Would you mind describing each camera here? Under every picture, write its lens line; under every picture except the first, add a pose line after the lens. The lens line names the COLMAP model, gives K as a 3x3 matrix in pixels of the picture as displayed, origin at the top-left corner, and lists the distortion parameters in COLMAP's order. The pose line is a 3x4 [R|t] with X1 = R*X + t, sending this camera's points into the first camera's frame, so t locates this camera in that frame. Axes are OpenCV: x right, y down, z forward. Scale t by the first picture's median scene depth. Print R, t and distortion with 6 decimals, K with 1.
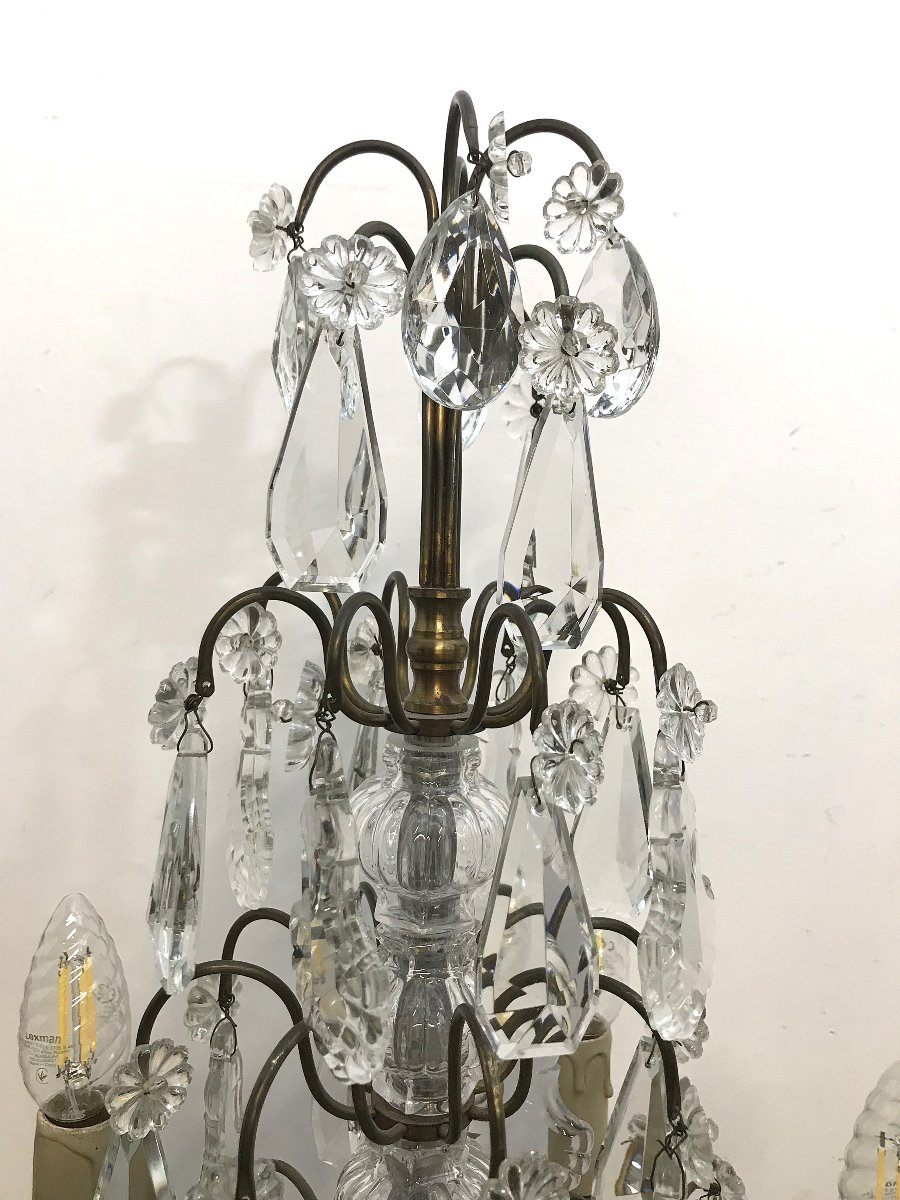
lens RADIAL K [[1086.9, 0, 451.1], [0, 1086.9, 597.7], [0, 0, 1]] dist [0.063711, -0.039376]
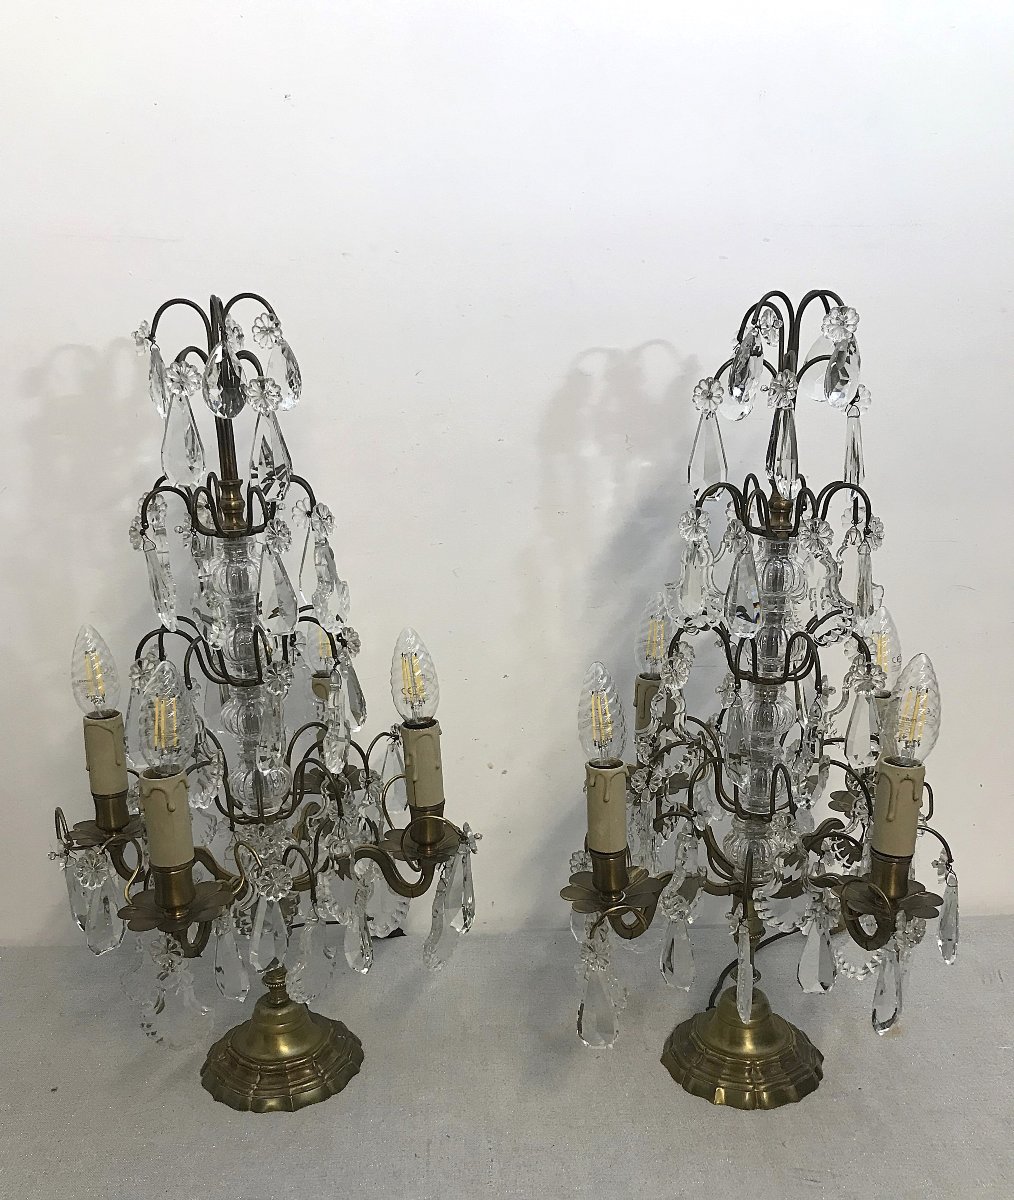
lens RADIAL K [[1066.5, 0, 513.7], [0, 1066.5, 661.6], [0, 0, 1]] dist [0.018251, -0.034324]
pose [[0.974253, -0.112191, 0.195563, 0.103312], [0.070355, 0.975369, 0.209057, -0.073933], [-0.214201, -0.189915, 0.958149, -1.688654]]
